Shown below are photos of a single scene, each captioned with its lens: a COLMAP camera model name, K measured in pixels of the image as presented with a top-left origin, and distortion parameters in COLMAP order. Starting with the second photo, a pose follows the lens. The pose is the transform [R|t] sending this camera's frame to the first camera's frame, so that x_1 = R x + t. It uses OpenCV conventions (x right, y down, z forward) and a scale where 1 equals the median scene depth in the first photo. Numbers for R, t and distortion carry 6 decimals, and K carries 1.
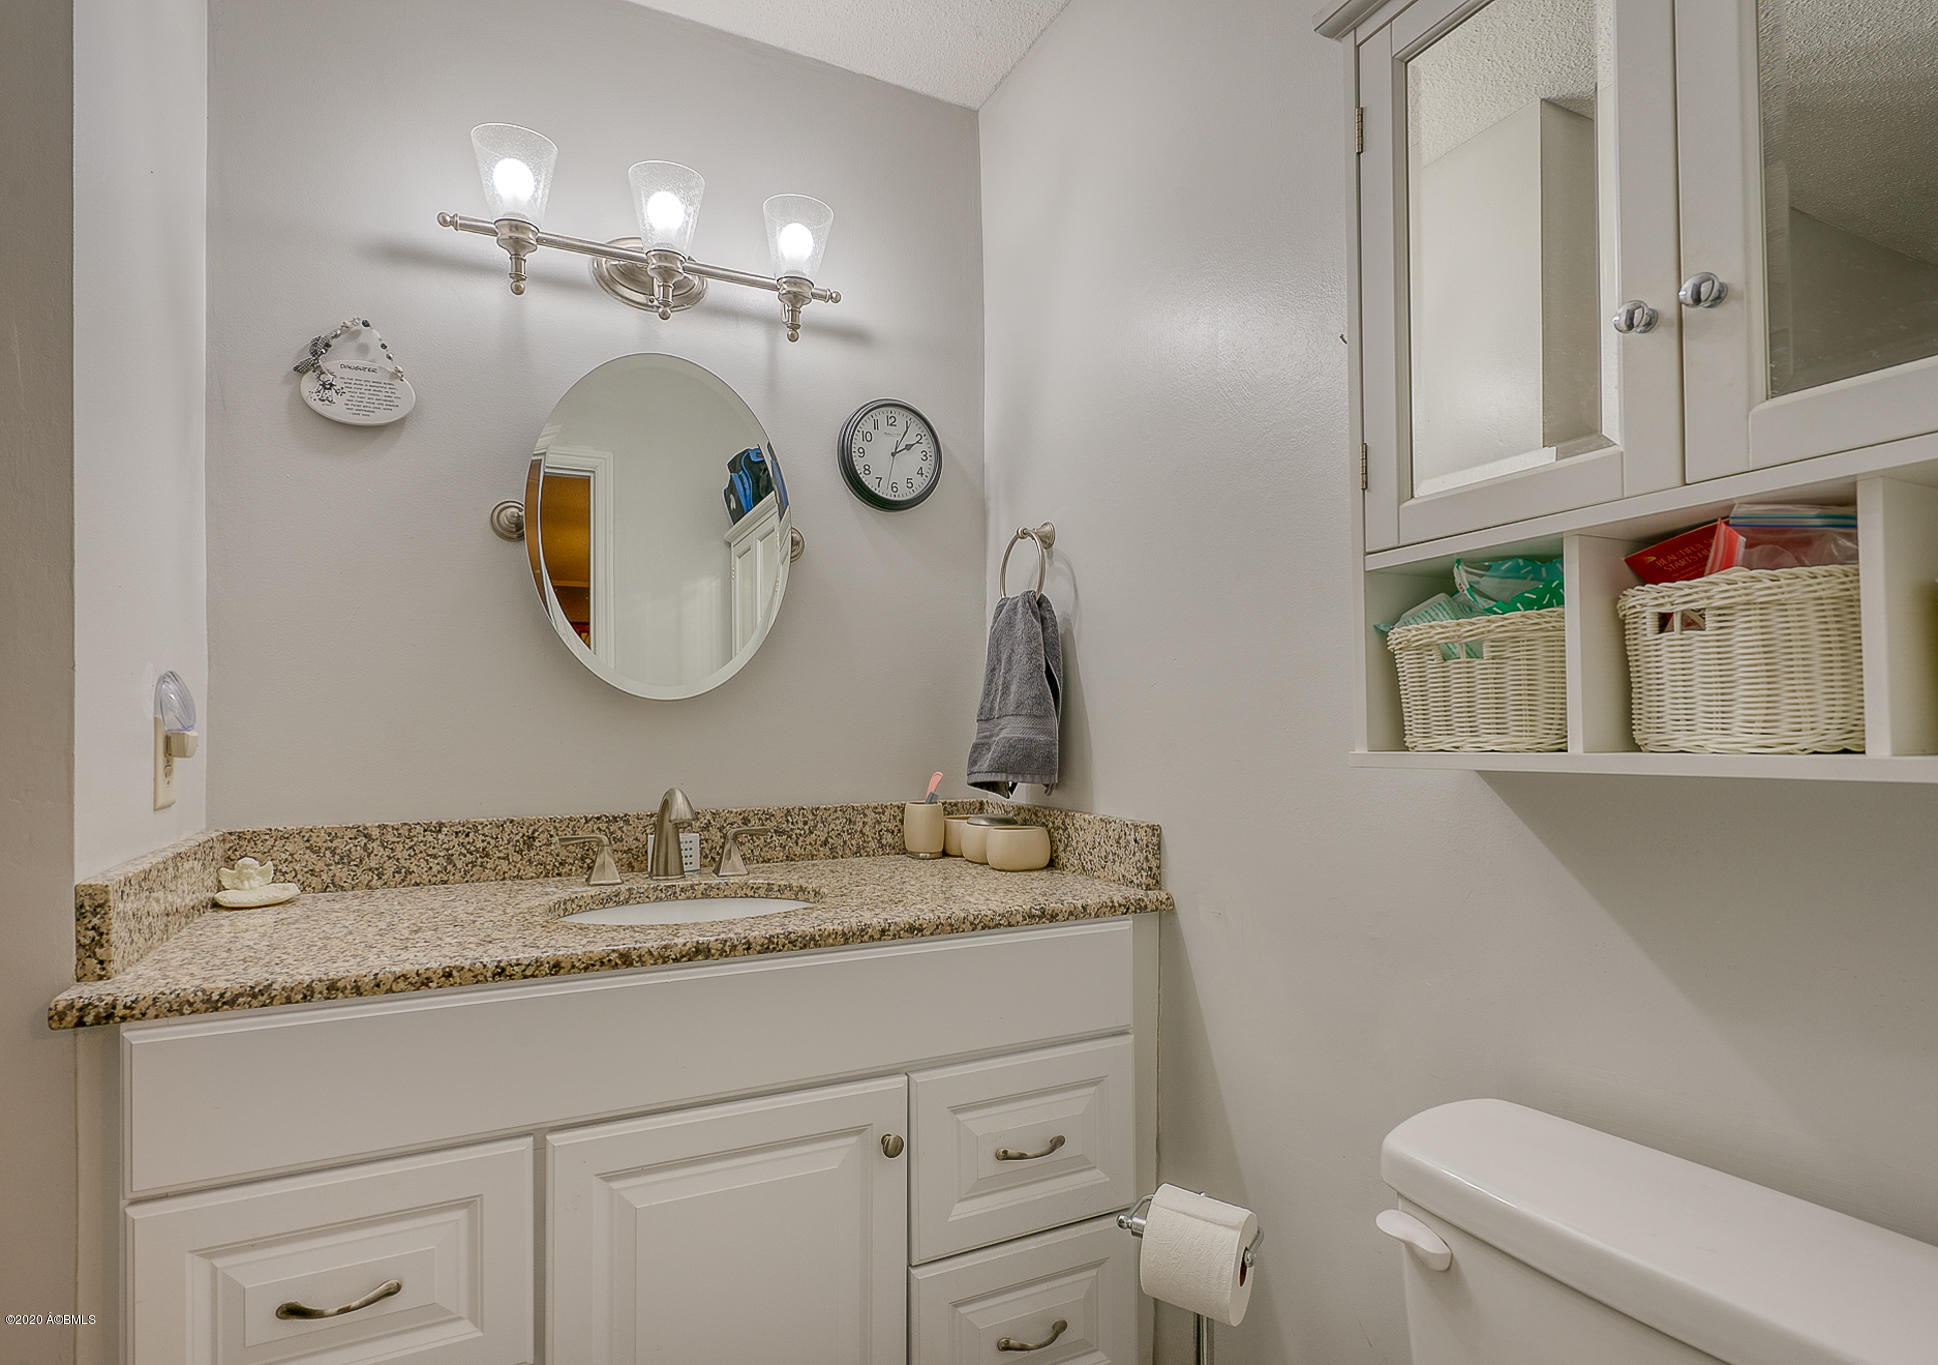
lens RADIAL K [[947.5, 0, 967.2], [0, 947.5, 718.2], [0, 0, 1]] dist [-0.002464, 0.001179]
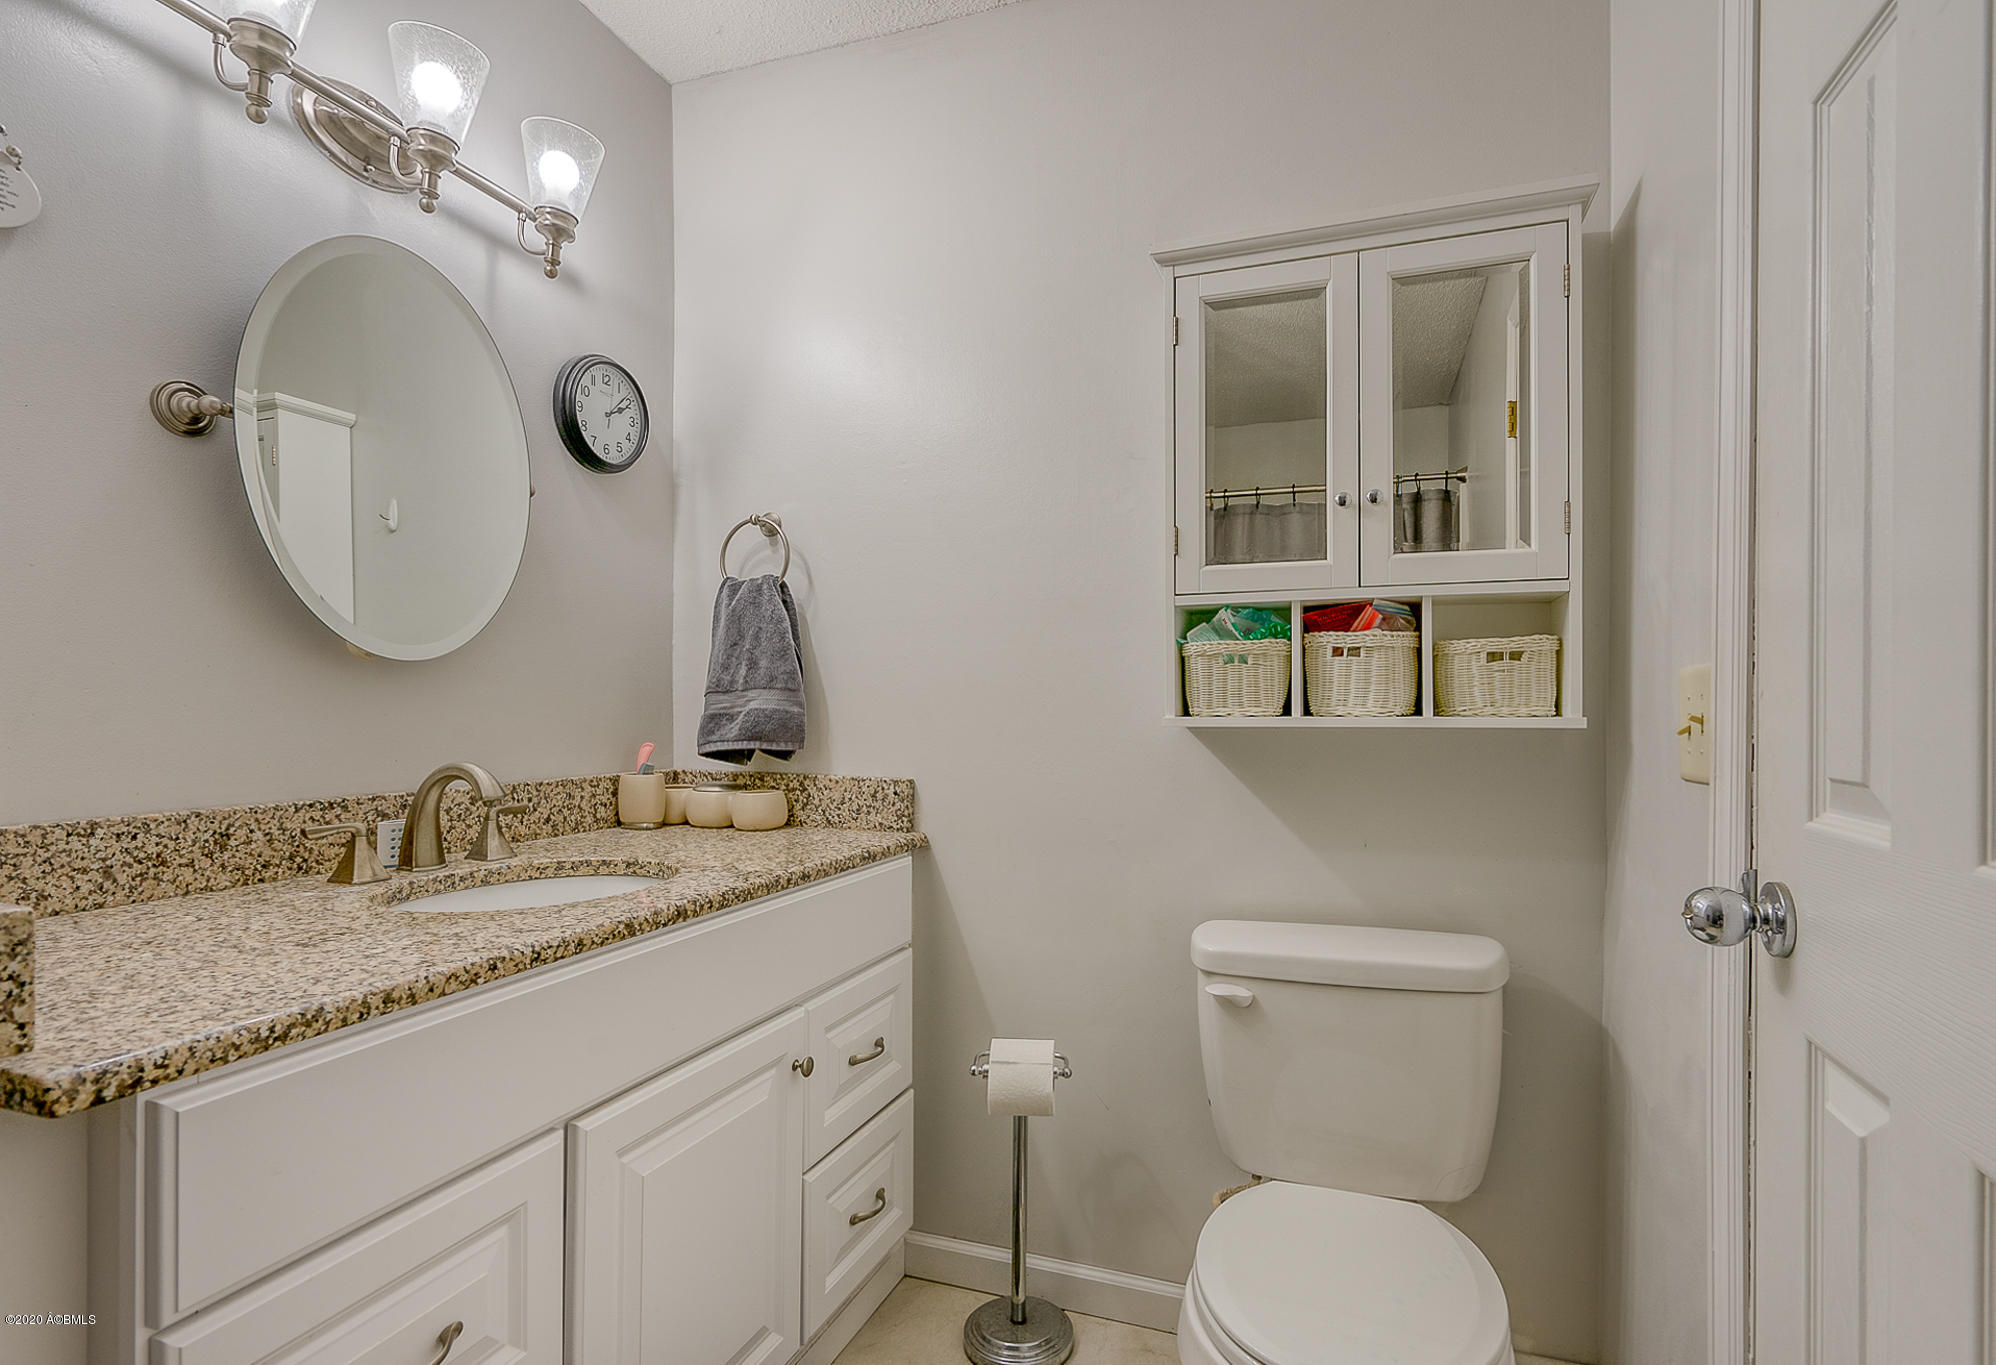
lens RADIAL K [[961.4, 0, 1003.9], [0, 961.4, 708.0], [0, 0, 1]] dist [0.003840, 0.000521]
pose [[0.715600, 0.008700, 0.698456, -0.591776], [-0.017494, 0.999832, 0.005468, 0.009886], [-0.698292, -0.016132, 0.715632, 0.014594]]
